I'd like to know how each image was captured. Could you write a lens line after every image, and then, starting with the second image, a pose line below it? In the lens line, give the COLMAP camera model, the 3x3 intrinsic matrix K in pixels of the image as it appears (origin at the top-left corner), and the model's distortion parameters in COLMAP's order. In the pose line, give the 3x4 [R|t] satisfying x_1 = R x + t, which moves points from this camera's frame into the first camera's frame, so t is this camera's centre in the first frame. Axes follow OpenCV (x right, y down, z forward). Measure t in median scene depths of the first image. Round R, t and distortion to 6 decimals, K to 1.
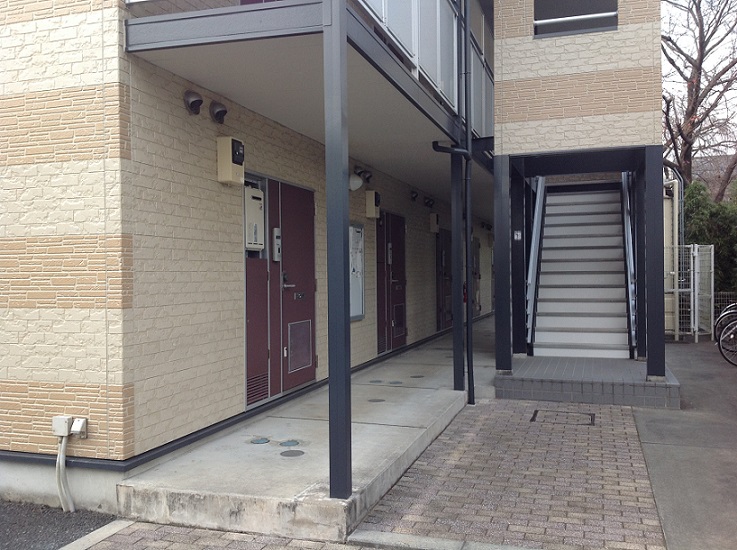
lens RADIAL K [[679.3, 0, 368.5], [0, 679.3, 275.0], [0, 0, 1]] dist [0.159628, -0.373535]
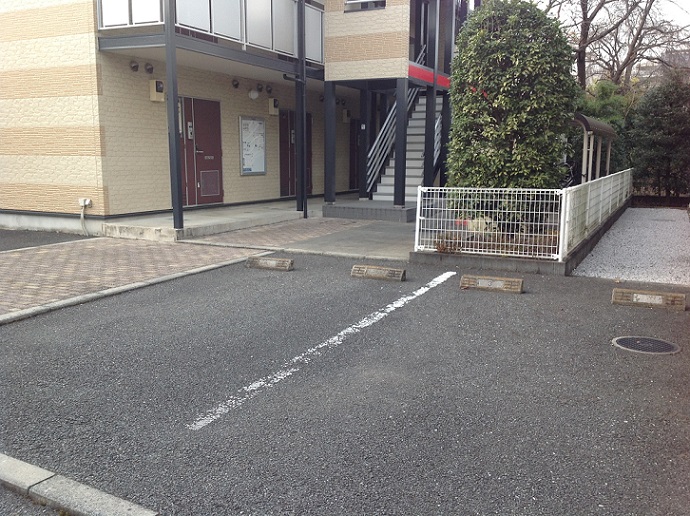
lens RADIAL K [[636.0, 0, 345.0], [0, 636.0, 258.0], [0, 0, 1]] dist [0.159628, -0.373535]
pose [[0.989506, 0.039140, -0.139088, 0.825447], [-0.016942, 0.987401, 0.157331, 0.028325], [0.143493, -0.153324, 0.977702, -1.180851]]
